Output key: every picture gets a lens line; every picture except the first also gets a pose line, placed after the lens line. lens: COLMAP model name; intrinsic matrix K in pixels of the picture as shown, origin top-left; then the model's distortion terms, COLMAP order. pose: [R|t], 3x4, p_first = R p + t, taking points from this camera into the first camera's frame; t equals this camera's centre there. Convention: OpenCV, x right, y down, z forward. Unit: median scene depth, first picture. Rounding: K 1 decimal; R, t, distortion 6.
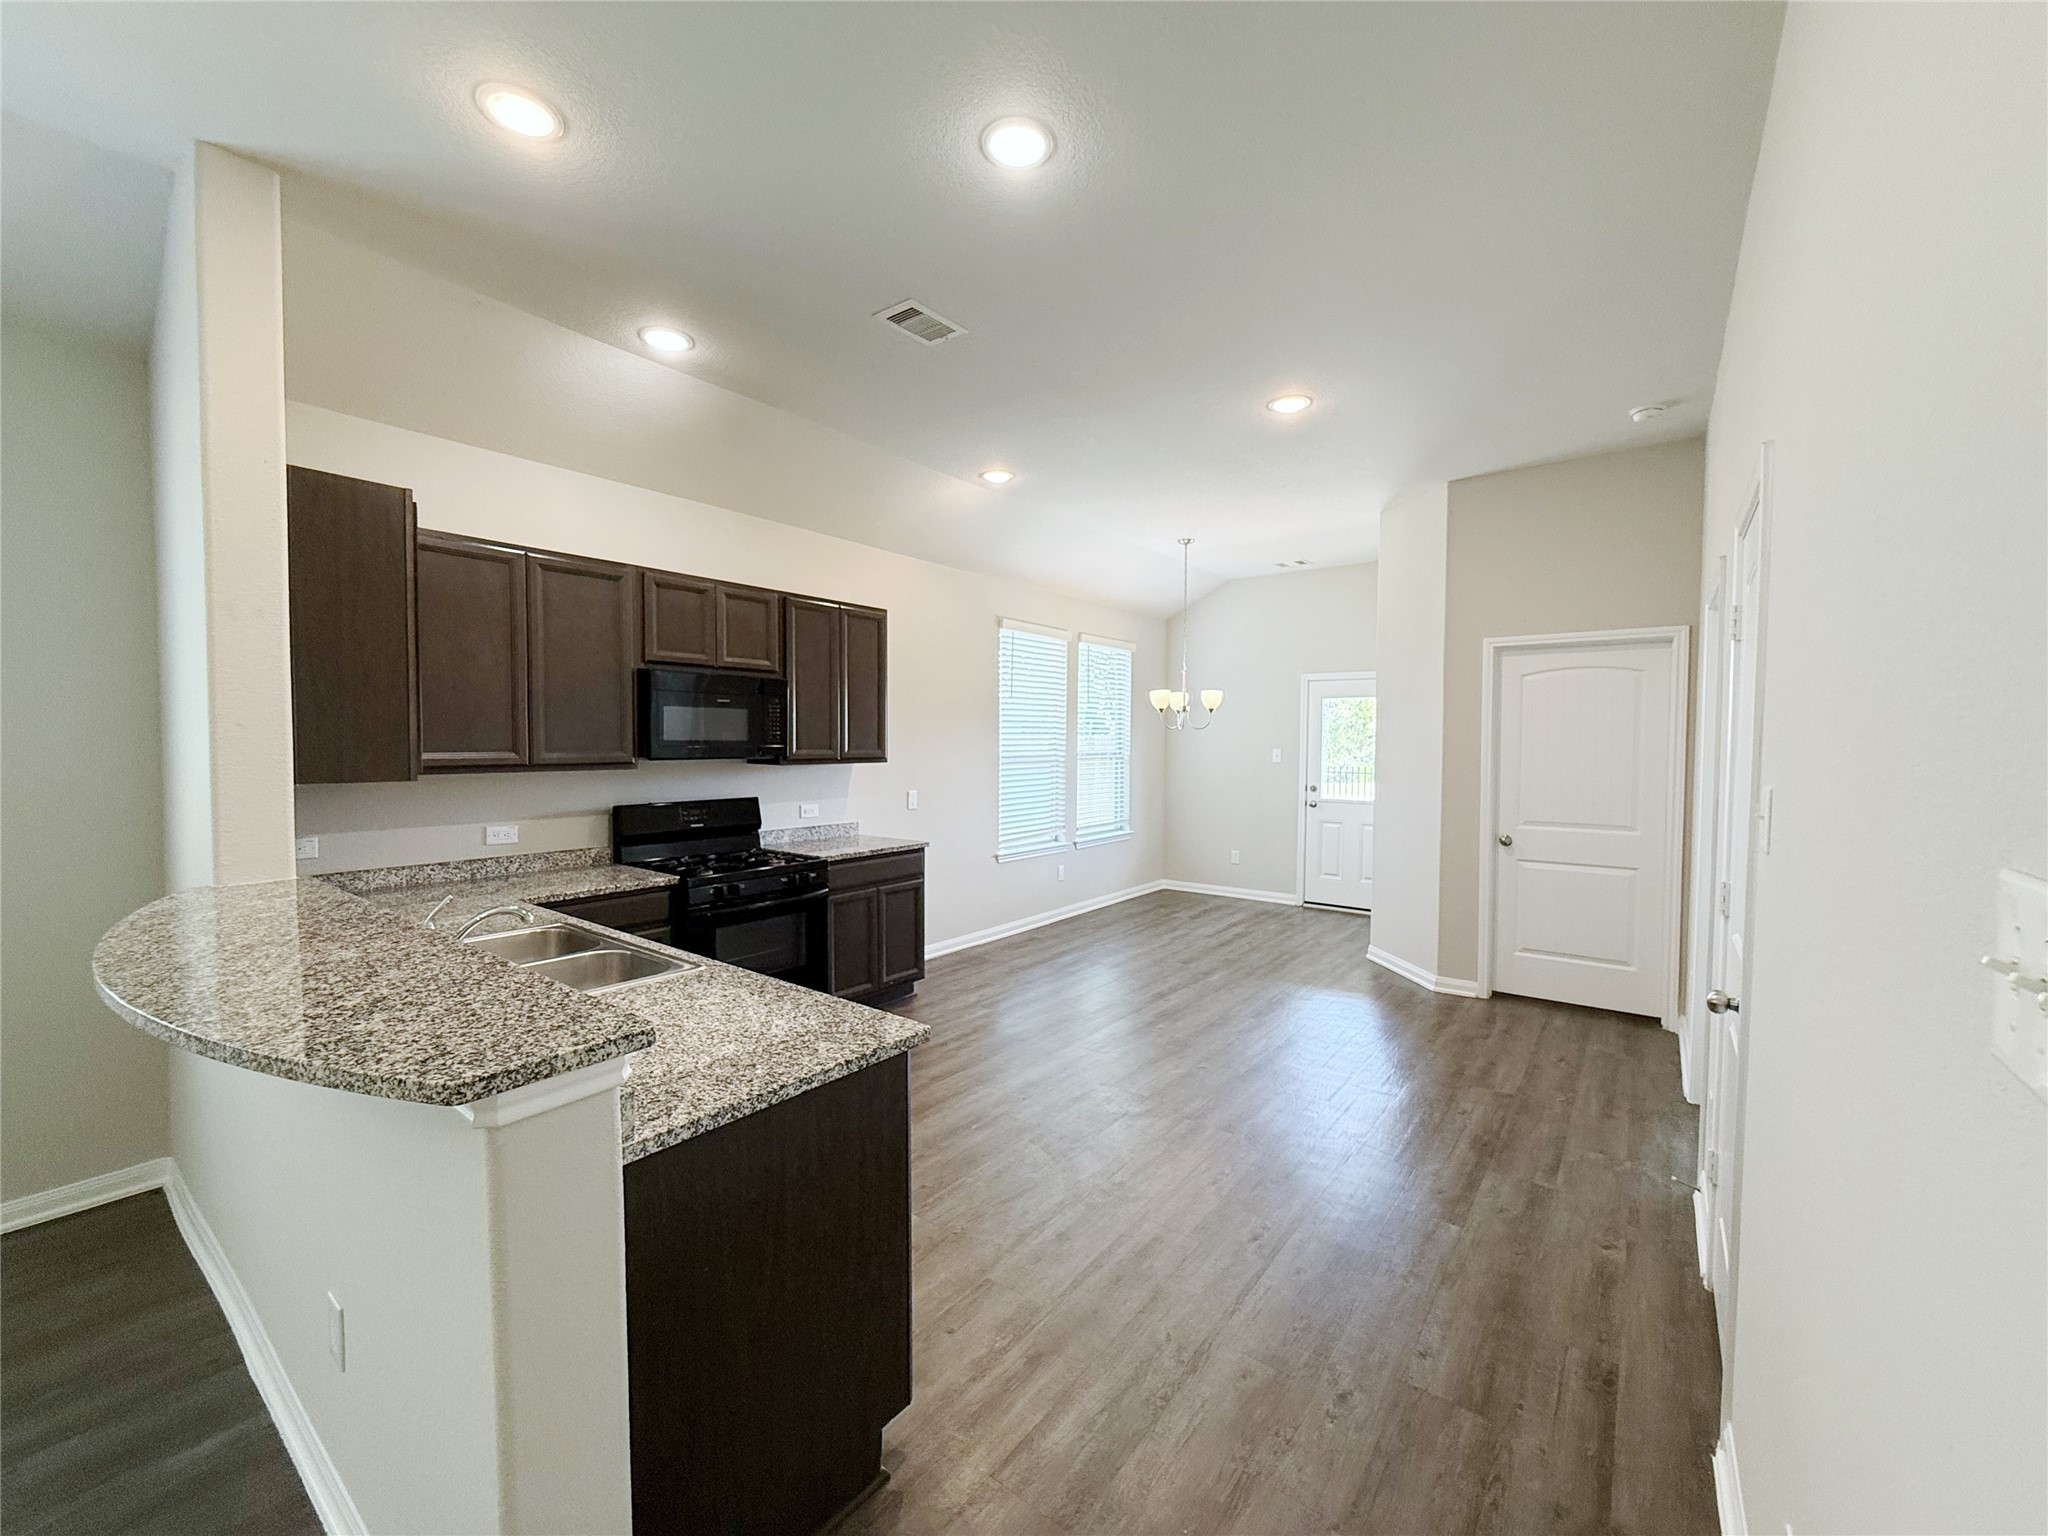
lens RADIAL K [[818.7, 0, 1031.8], [0, 818.7, 769.1], [0, 0, 1]] dist [-0.000170, 0.000003]
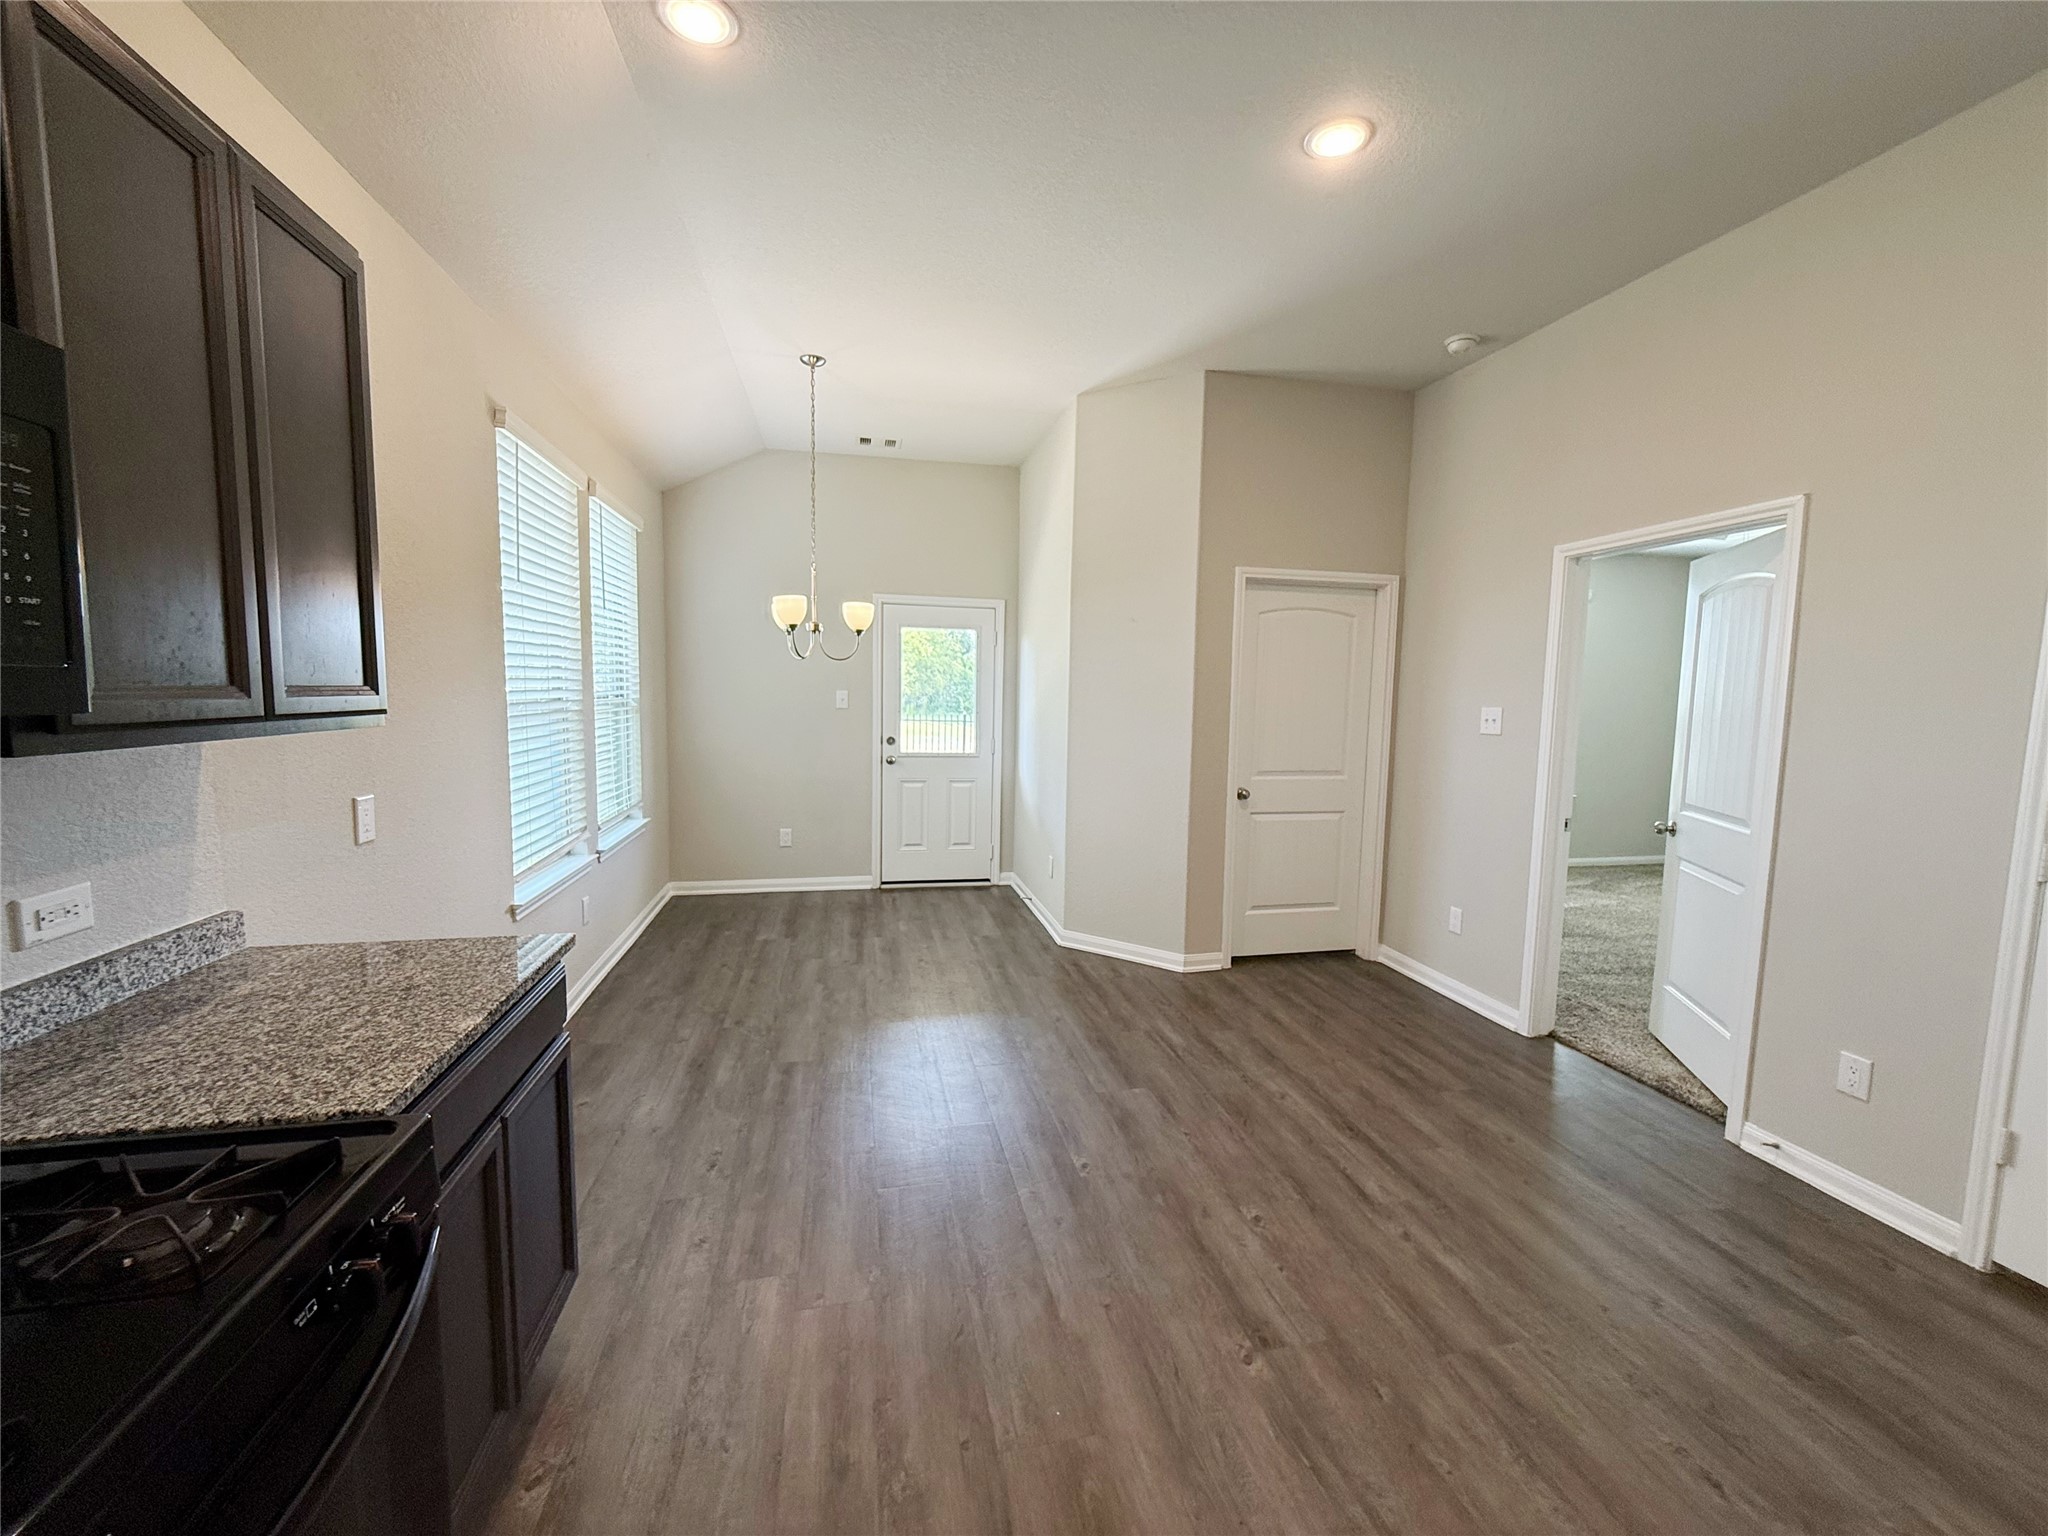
lens RADIAL K [[820.5, 0, 1032.9], [0, 820.5, 763.1], [0, 0, 1]] dist [-0.000493, -0.000054]
pose [[0.648013, -0.060817, 0.759198, -0.273599], [0.011678, 0.997483, 0.069937, -0.013778], [-0.761540, -0.036454, 0.647092, 0.600164]]
